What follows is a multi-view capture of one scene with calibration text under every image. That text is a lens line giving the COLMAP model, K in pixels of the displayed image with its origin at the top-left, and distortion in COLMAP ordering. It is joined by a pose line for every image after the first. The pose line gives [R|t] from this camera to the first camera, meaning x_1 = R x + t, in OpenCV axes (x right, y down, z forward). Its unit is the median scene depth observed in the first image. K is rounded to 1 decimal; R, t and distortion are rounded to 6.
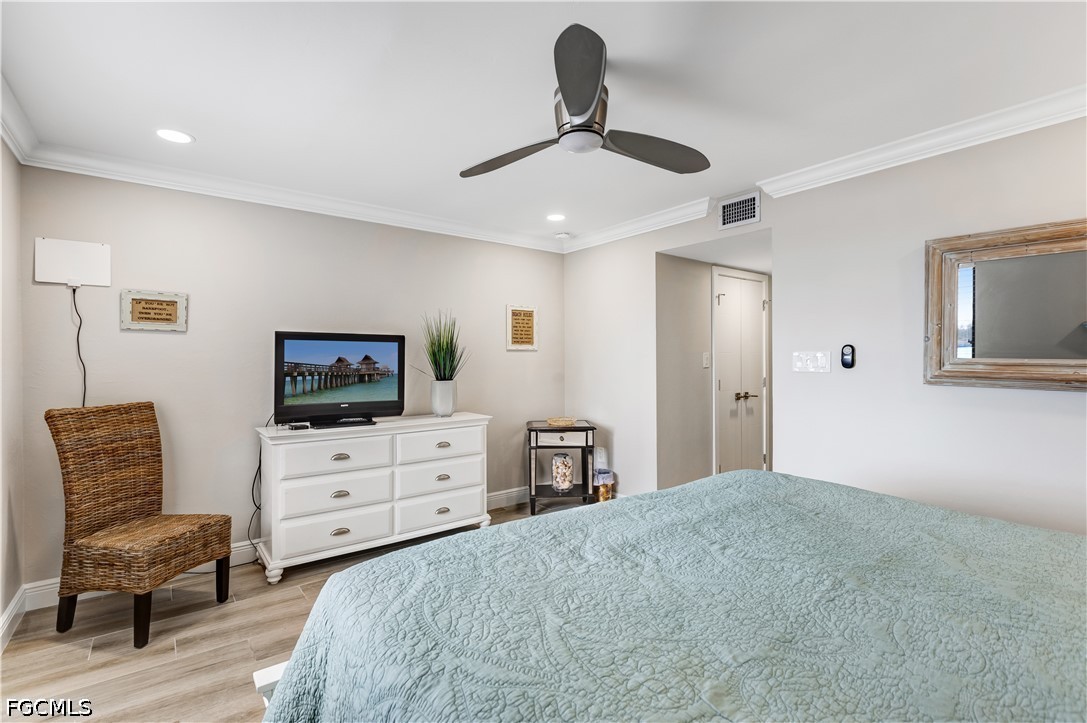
lens RADIAL K [[502.4, 0, 543.7], [0, 502.4, 363.2], [0, 0, 1]] dist [-0.000944, 0.000370]
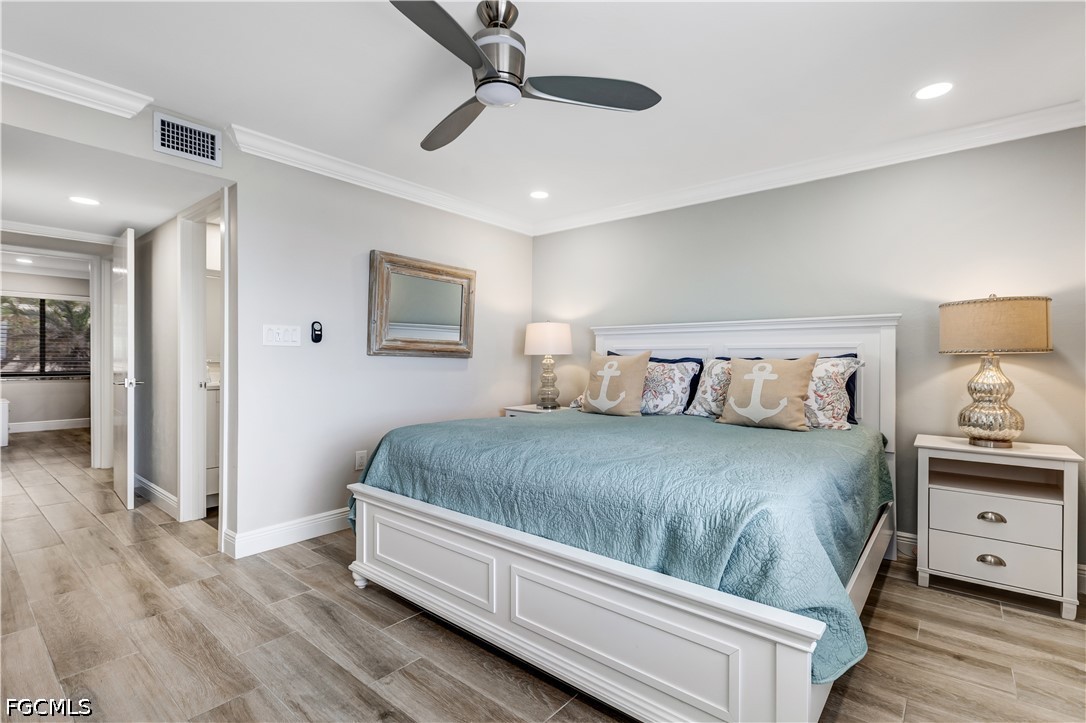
lens RADIAL K [[501.9, 0, 544.4], [0, 501.9, 358.9], [0, 0, 1]] dist [-0.000944, 0.000370]
pose [[-0.210005, -0.009475, 0.977654, -0.675401], [-0.009662, 0.999924, 0.007615, 0.038311], [-0.977653, -0.007846, -0.210081, 0.837695]]
